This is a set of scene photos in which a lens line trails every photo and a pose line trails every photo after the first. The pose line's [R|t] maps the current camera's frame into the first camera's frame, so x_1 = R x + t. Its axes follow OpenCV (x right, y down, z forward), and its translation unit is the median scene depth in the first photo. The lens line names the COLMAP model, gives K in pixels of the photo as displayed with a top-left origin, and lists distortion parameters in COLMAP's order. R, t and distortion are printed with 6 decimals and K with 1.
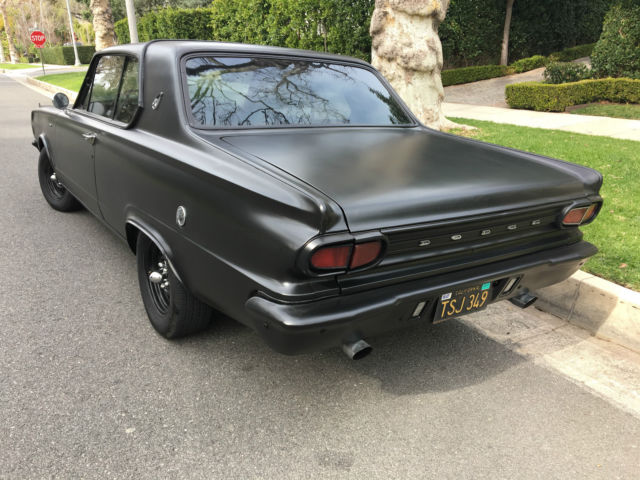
lens RADIAL K [[544.0, 0, 299.1], [0, 544.0, 264.4], [0, 0, 1]] dist [0.068194, -0.093209]
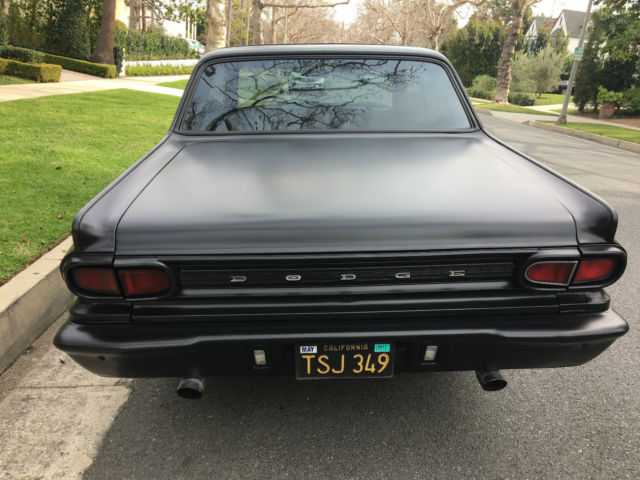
lens RADIAL K [[544.0, 0, 320.6], [0, 544.0, 237.9], [0, 0, 1]] dist [0.068194, -0.093209]
pose [[0.863252, 0.101863, -0.494388, 0.603108], [-0.130981, 0.991082, -0.024505, -0.078888], [0.487483, 0.085909, 0.868896, 0.266771]]
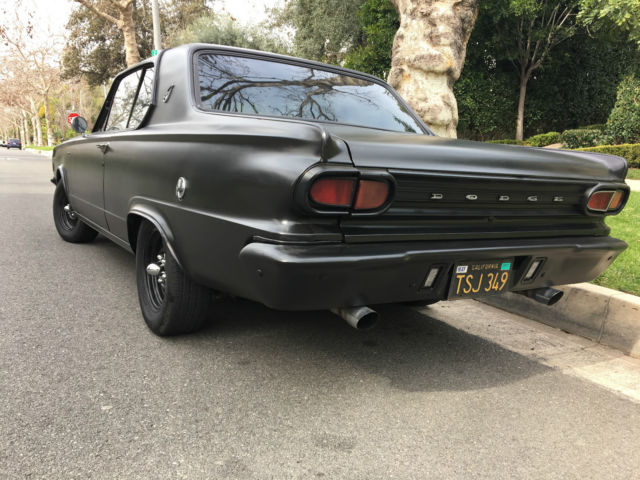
lens RADIAL K [[544.0, 0, 299.0], [0, 544.0, 267.2], [0, 0, 1]] dist [0.068194, -0.093209]
pose [[0.999080, 0.026056, -0.034075, 0.026871], [-0.030829, 0.988499, -0.148051, 0.179457], [0.029826, 0.148965, 0.988393, 0.083164]]
